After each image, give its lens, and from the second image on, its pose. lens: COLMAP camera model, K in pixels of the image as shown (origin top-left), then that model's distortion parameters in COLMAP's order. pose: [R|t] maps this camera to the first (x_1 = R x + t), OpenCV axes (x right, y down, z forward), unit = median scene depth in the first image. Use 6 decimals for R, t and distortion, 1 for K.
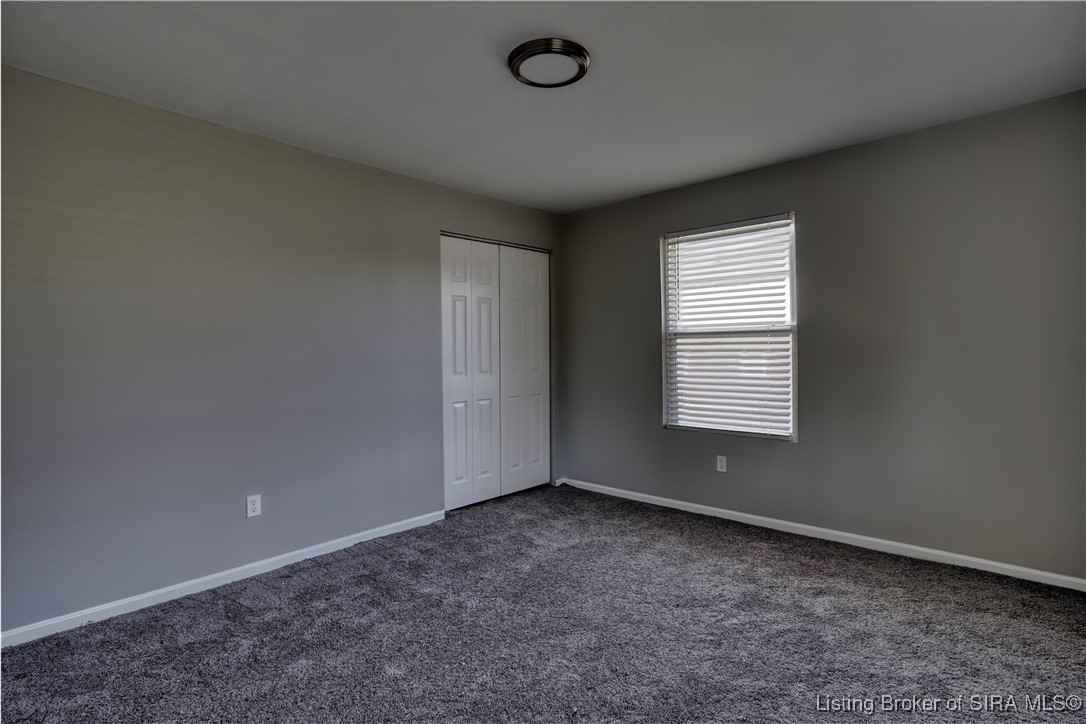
lens RADIAL K [[545.4, 0, 530.0], [0, 545.4, 361.3], [0, 0, 1]] dist [0.000212, 0.000175]
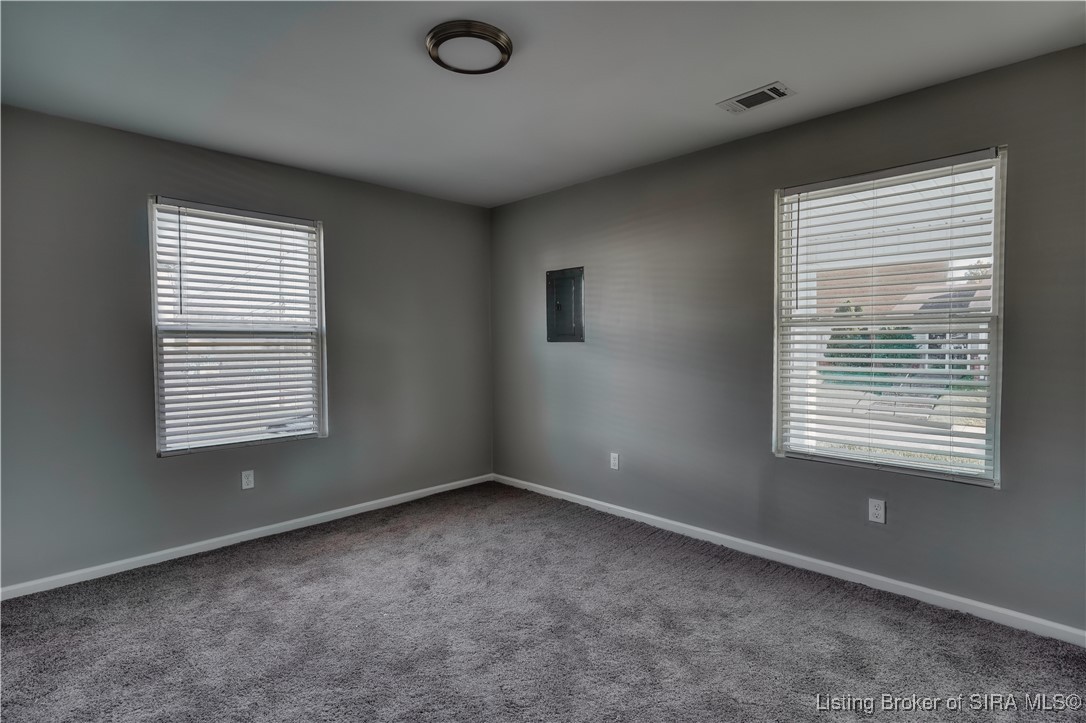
lens RADIAL K [[545.4, 0, 530.0], [0, 545.4, 360.8], [0, 0, 1]] dist [0.000212, 0.000175]
pose [[0.024778, -0.010242, 0.999641, -0.581113], [0.032582, 0.999425, 0.009432, 0.000939], [-0.999162, 0.032336, 0.025097, 0.563650]]
